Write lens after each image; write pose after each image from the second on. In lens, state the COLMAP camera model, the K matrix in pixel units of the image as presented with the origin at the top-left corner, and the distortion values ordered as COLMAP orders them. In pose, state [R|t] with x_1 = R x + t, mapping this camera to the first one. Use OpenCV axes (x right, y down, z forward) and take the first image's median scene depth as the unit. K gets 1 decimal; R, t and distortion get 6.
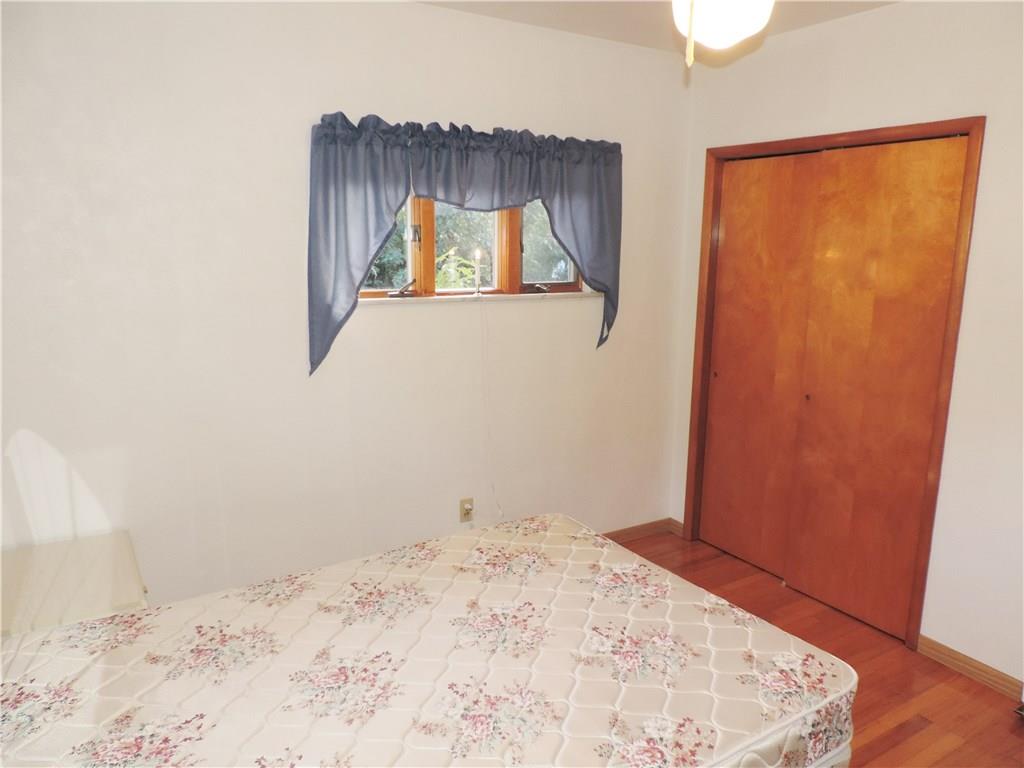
lens RADIAL K [[734.9, 0, 512.2], [0, 734.9, 382.5], [0, 0, 1]] dist [-0.014360, -0.003854]
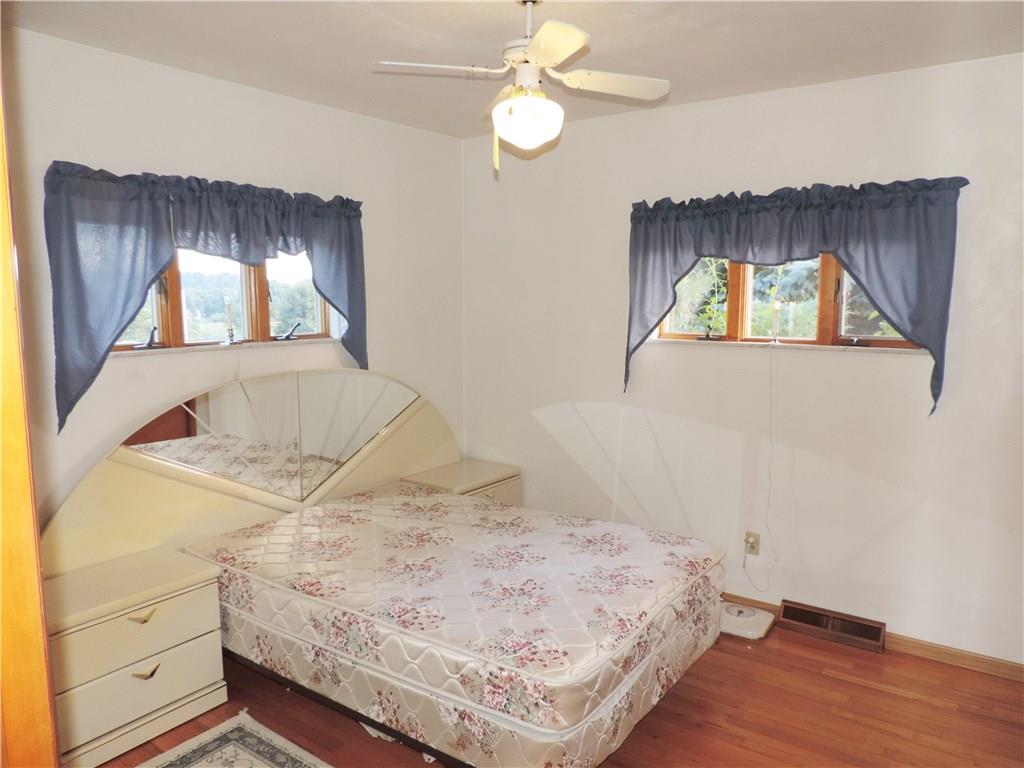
lens RADIAL K [[734.9, 0, 511.9], [0, 734.9, 386.3], [0, 0, 1]] dist [-0.014360, -0.003854]
pose [[0.373355, 0.104062, -0.921834, 0.865761], [-0.172046, 0.984218, 0.041424, -0.039350], [0.911596, 0.143132, 0.385366, 0.274309]]
